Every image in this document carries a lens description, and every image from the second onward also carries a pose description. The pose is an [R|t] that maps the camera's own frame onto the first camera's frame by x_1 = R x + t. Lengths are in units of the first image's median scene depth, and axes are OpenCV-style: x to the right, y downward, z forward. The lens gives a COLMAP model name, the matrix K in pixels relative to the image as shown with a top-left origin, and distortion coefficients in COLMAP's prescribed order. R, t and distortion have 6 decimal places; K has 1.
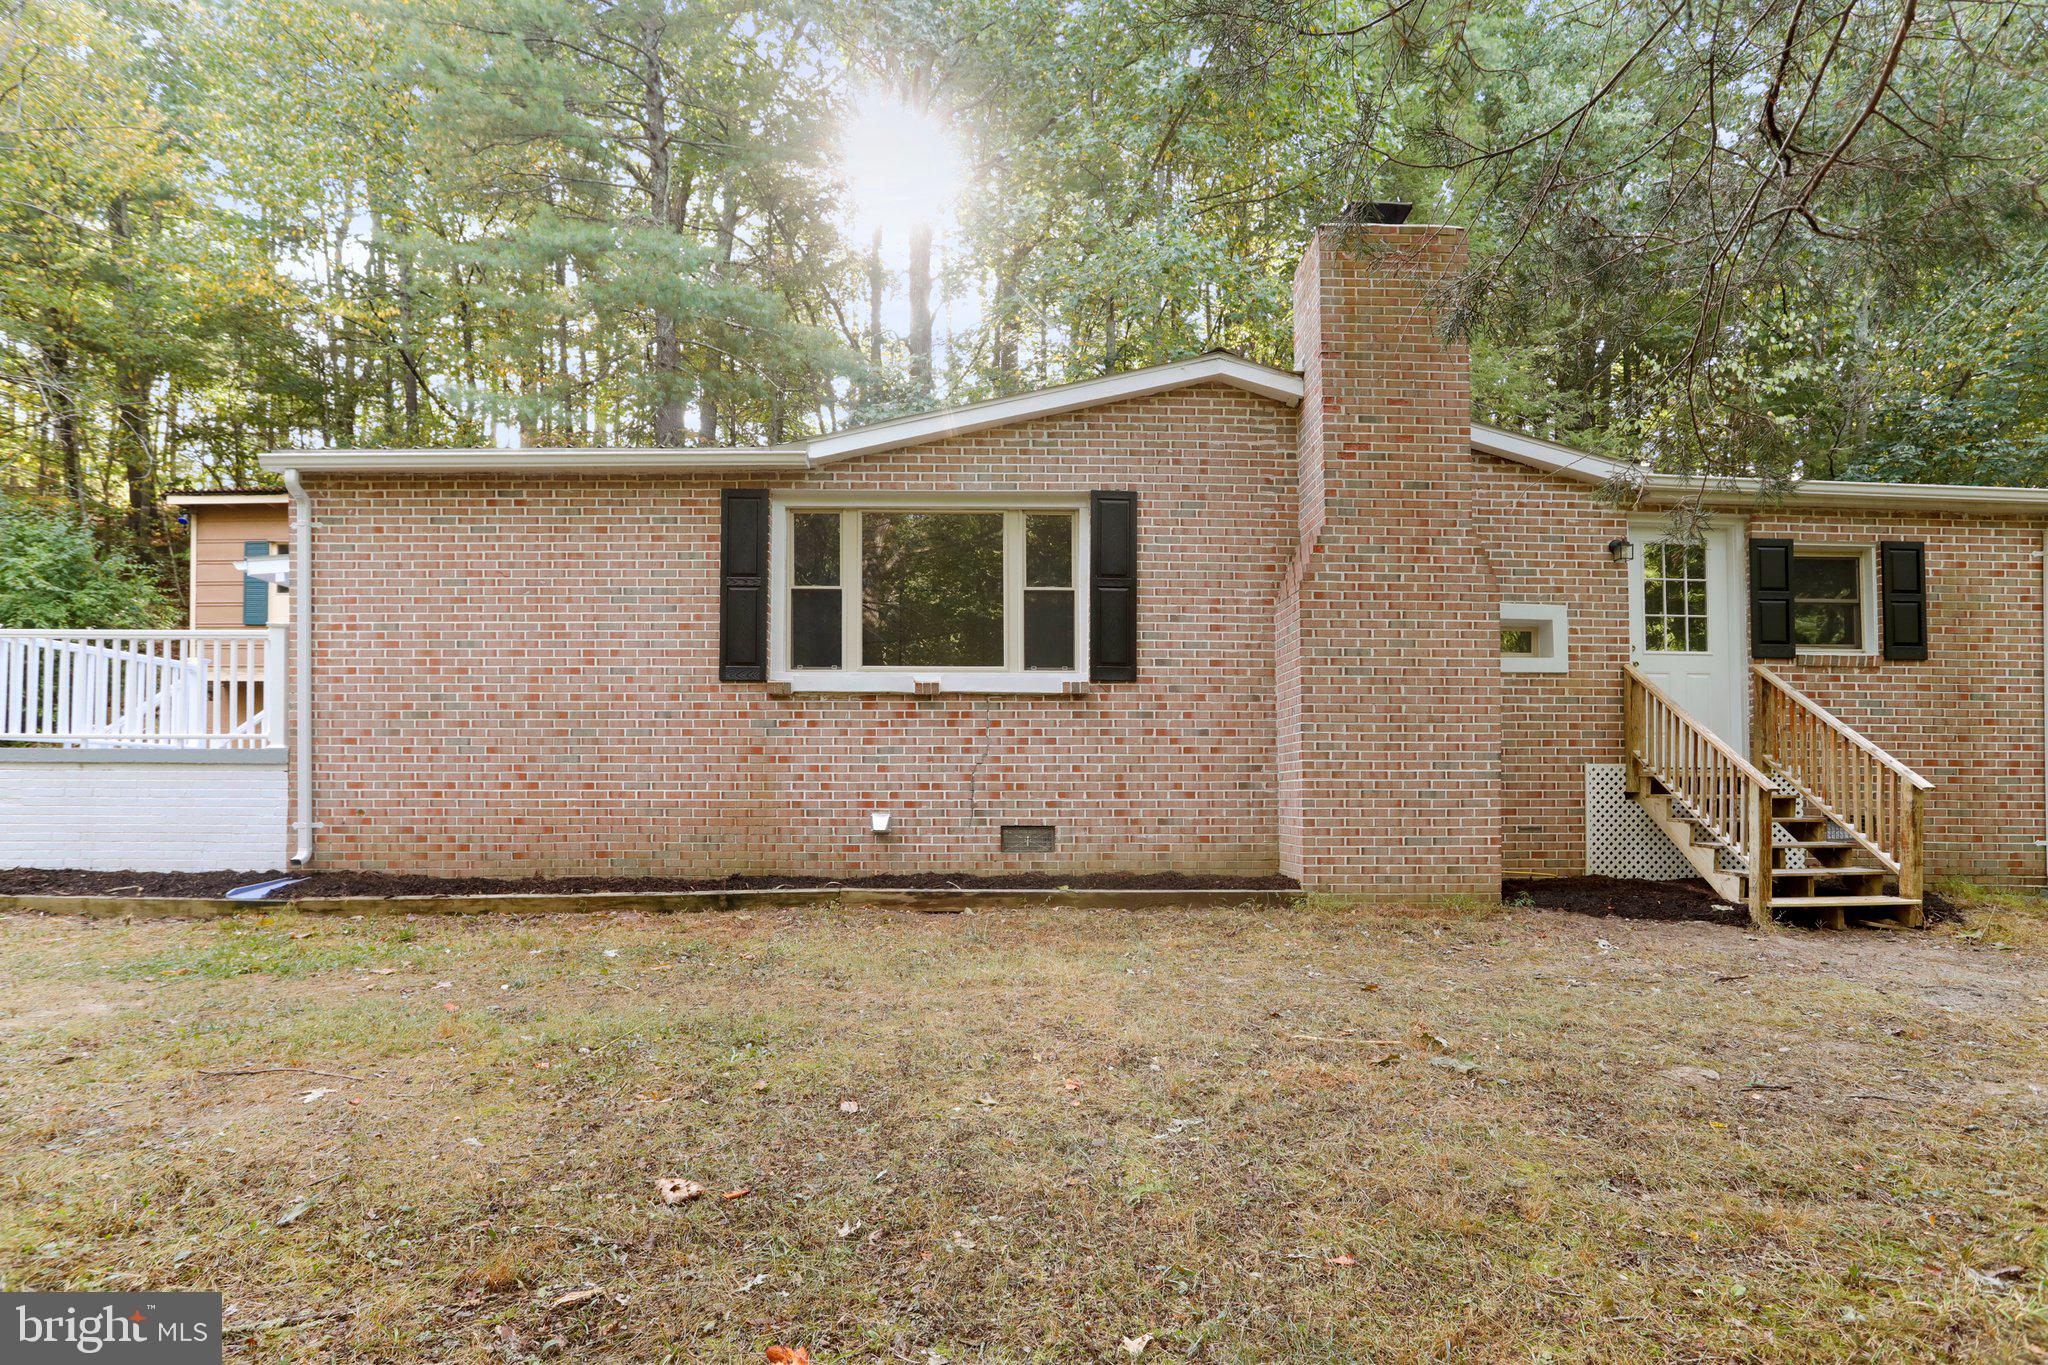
lens RADIAL K [[1000.9, 0, 1018.9], [0, 1000.9, 690.1], [0, 0, 1]] dist [-0.059622, 0.025265]
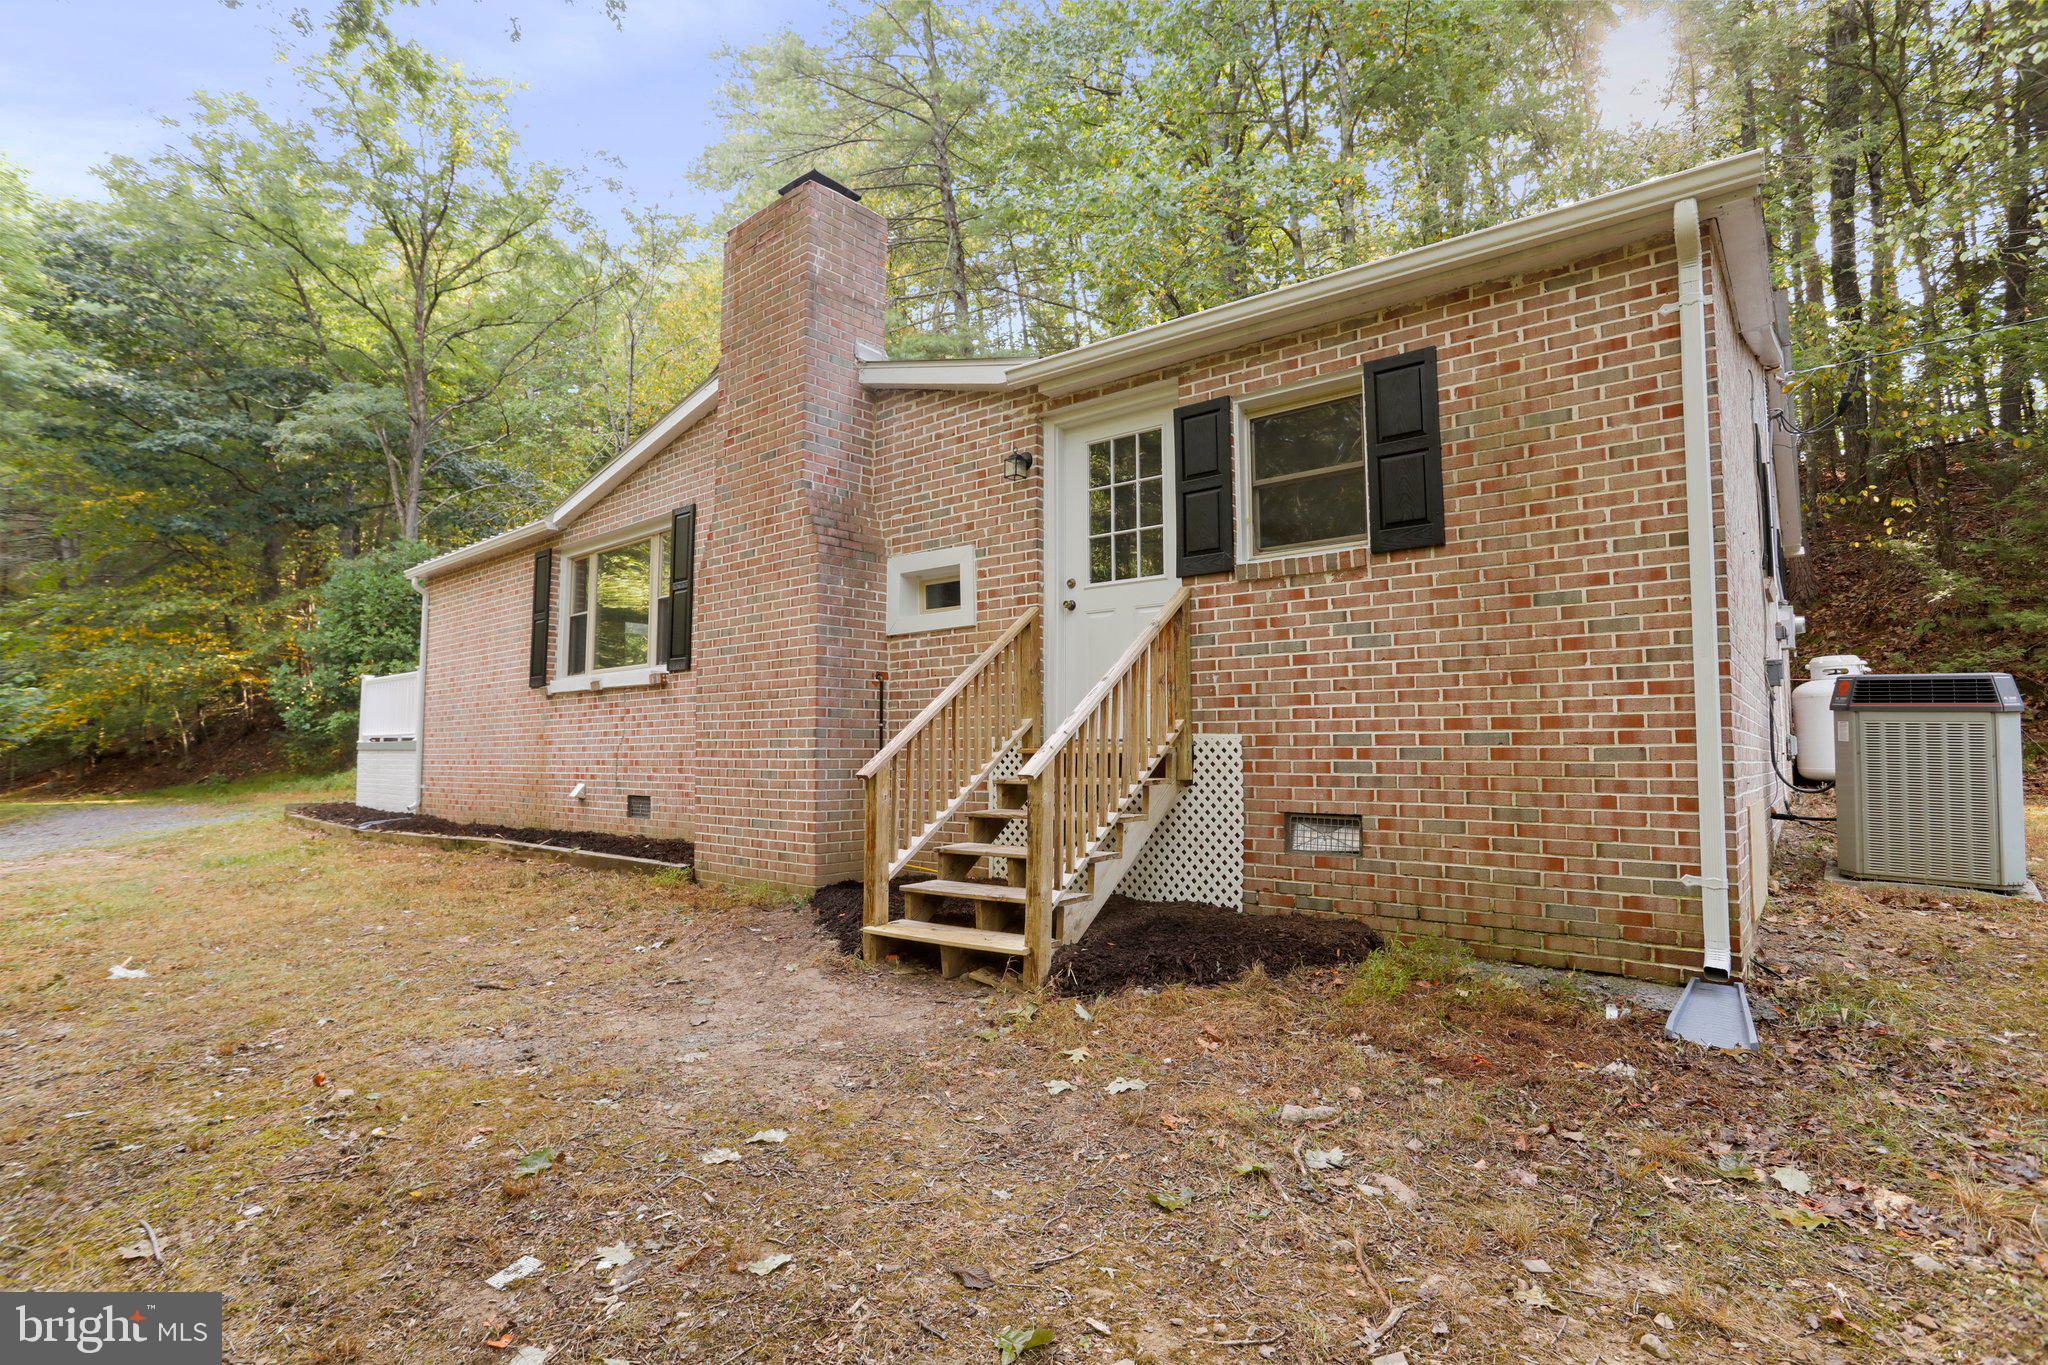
lens RADIAL K [[1000.9, 0, 1022.5], [0, 1000.9, 689.0], [0, 0, 1]] dist [-0.059622, 0.025265]
pose [[0.758936, -0.050025, -0.649241, 1.123579], [0.013065, 0.998014, -0.061626, 0.087103], [0.651035, 0.038288, 0.758082, 0.396151]]
